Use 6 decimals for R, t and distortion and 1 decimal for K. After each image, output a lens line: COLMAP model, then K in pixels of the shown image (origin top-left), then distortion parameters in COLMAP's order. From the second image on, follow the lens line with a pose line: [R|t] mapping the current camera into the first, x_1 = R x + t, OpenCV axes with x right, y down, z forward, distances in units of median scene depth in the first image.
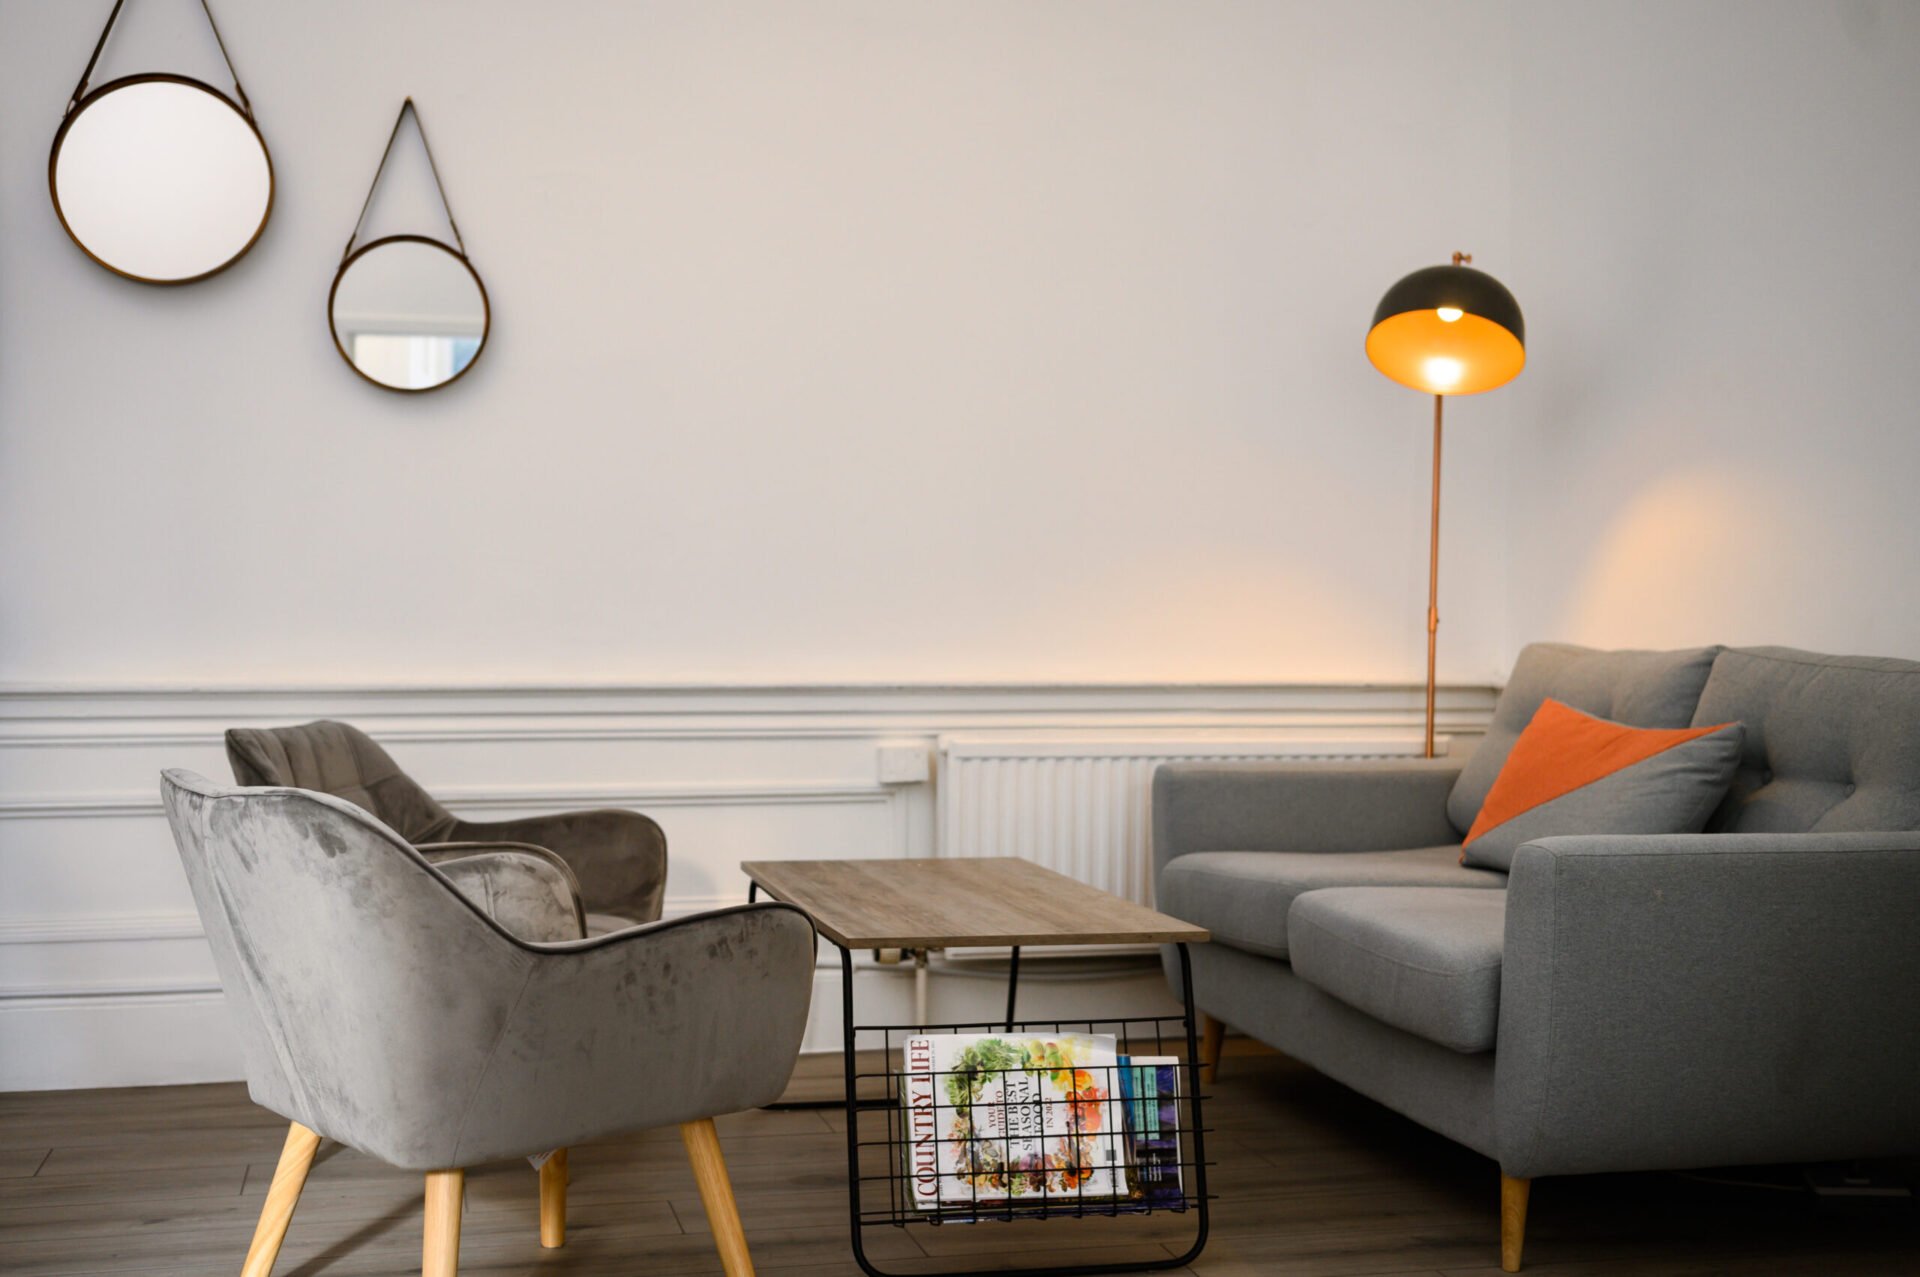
lens RADIAL K [[2295.9, 0, 949.2], [0, 2295.9, 639.9], [0, 0, 1]] dist [0.020627, 0.000000]
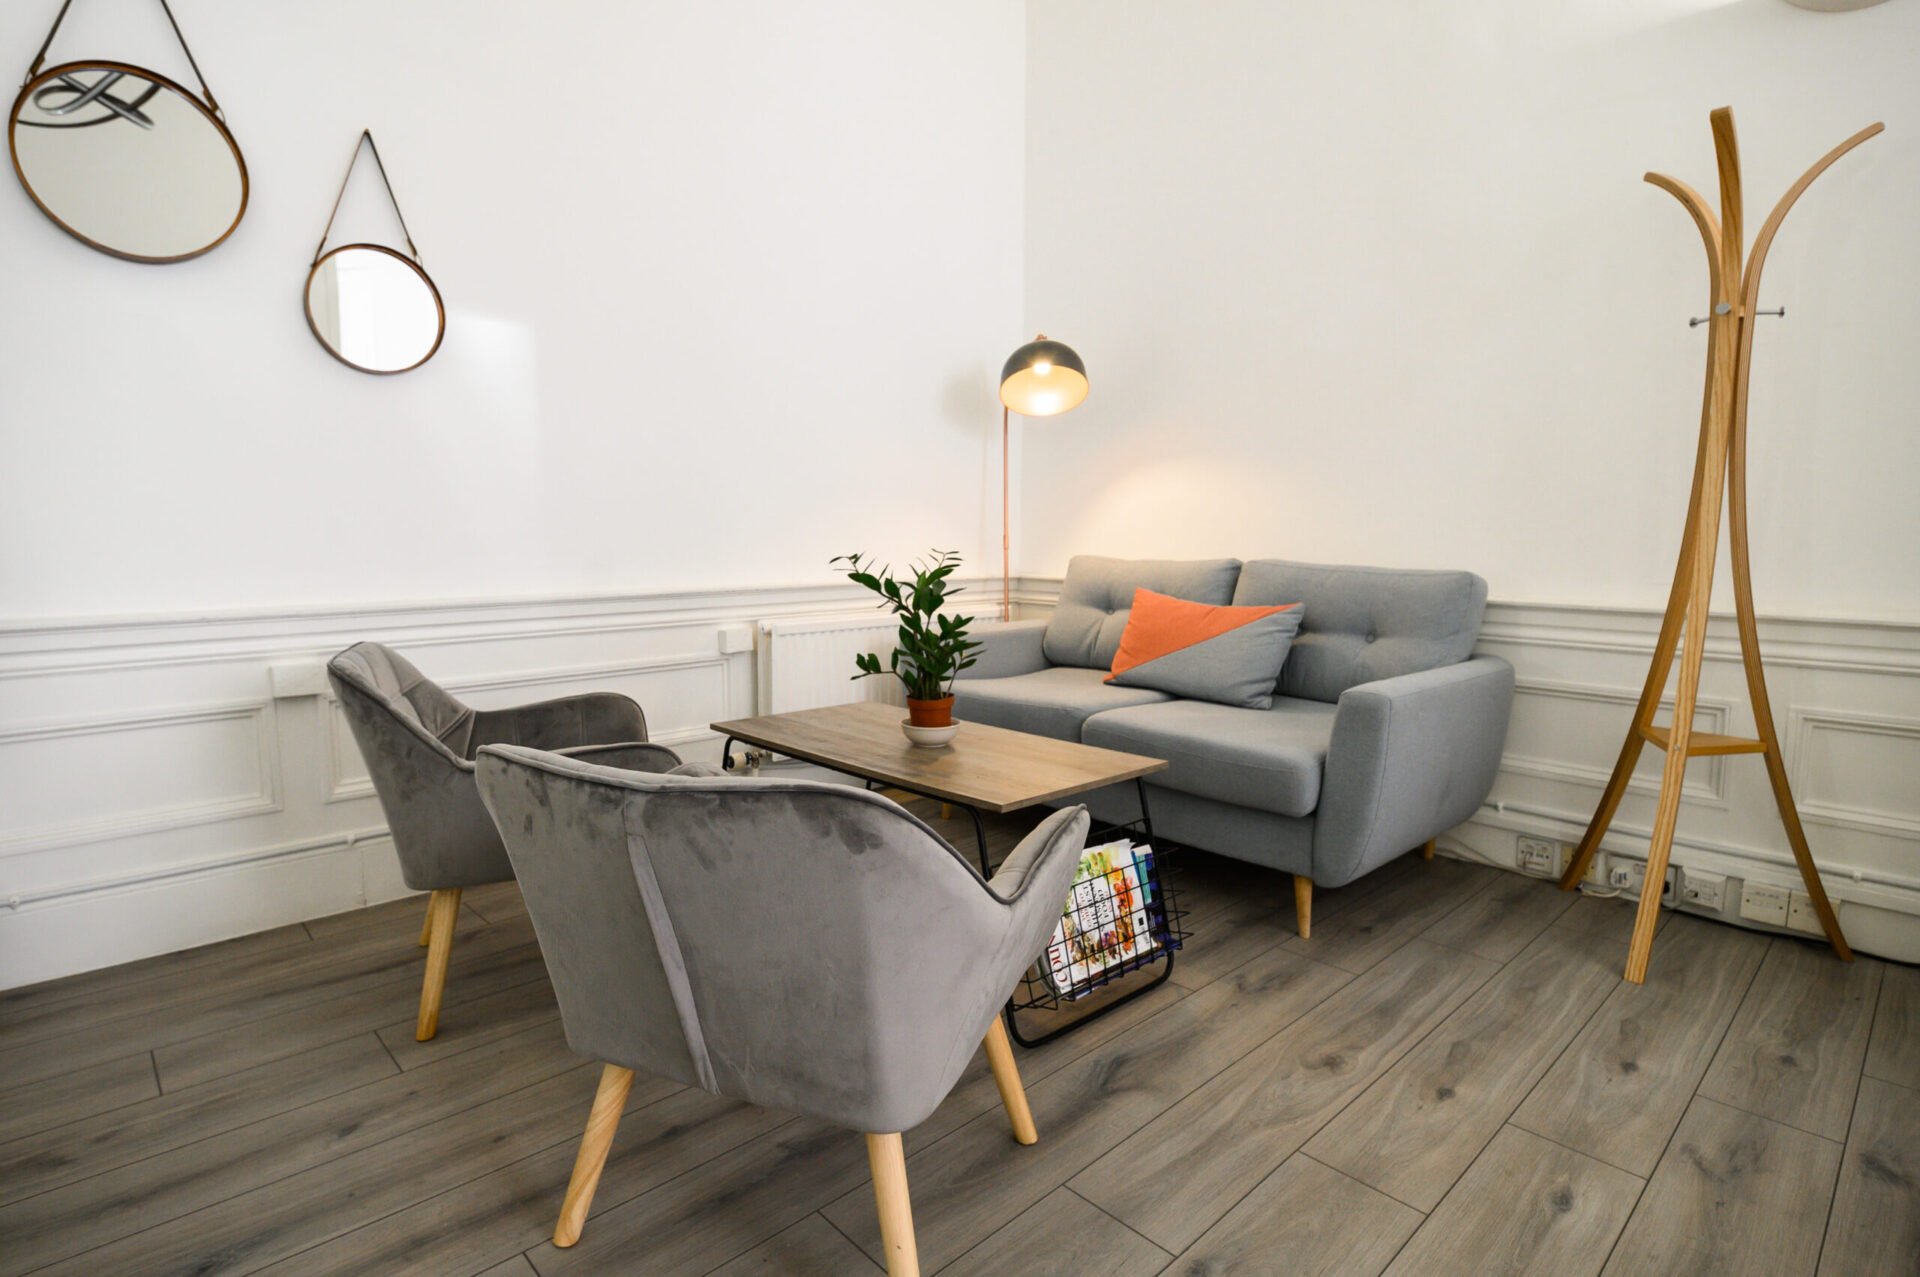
lens RADIAL K [[999.3, 0, 935.9], [0, 999.3, 635.4], [0, 0, 1]] dist [-0.015959, -0.000552]
pose [[0.870454, -0.057054, 0.488933, -0.329317], [0.007567, 0.994694, 0.102601, -0.024614], [-0.492192, -0.085609, 0.866267, 0.496406]]
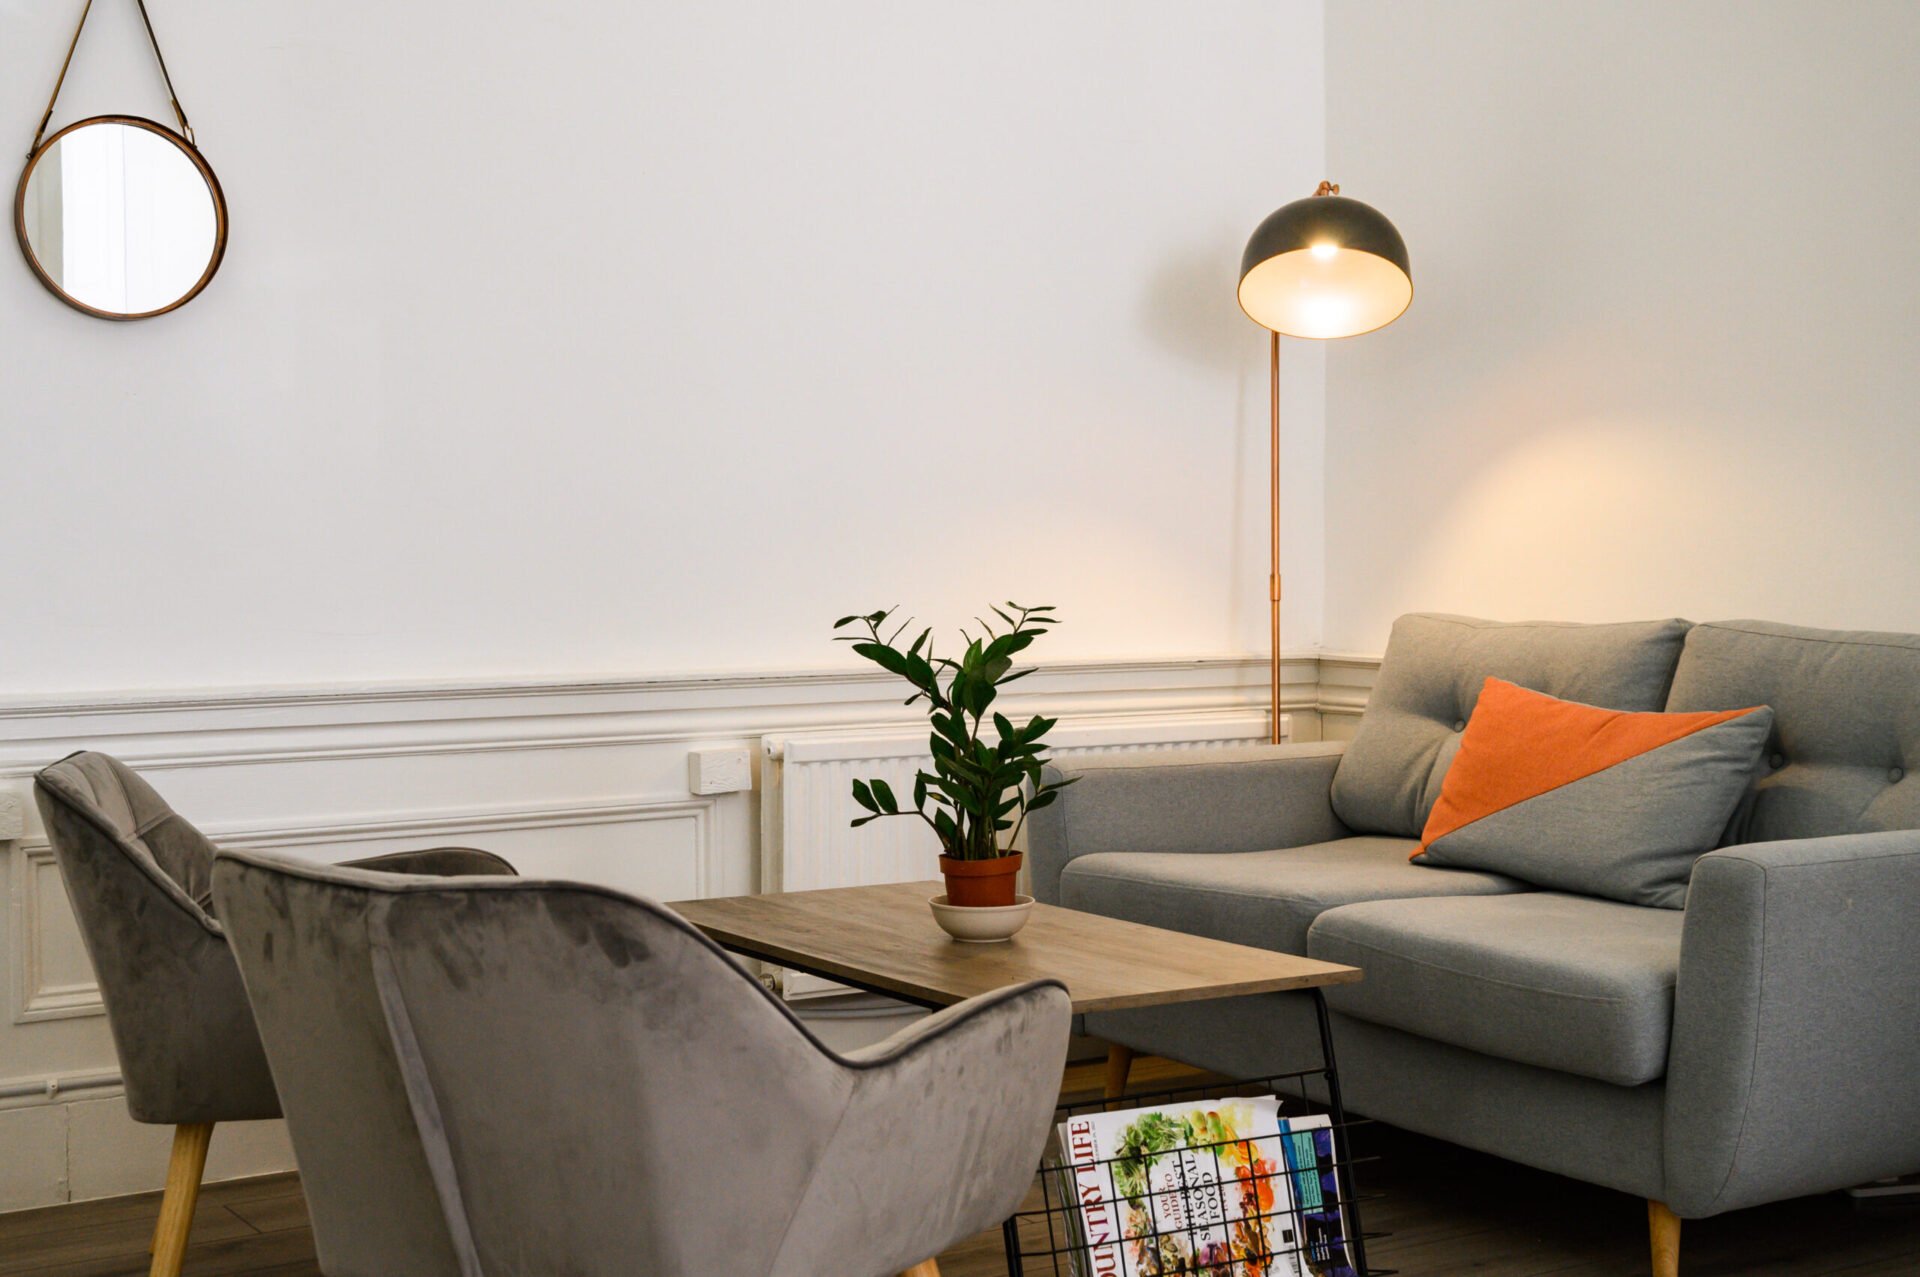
lens RADIAL K [[2576.9, 0, 971.4], [0, 2576.9, 636.7], [0, 0, 1]] dist [-0.006888, 0.000000]
pose [[0.947603, -0.021638, 0.318716, -0.328365], [0.013058, 0.999493, 0.029033, -0.029659], [-0.319182, -0.023350, 0.947406, 0.117141]]
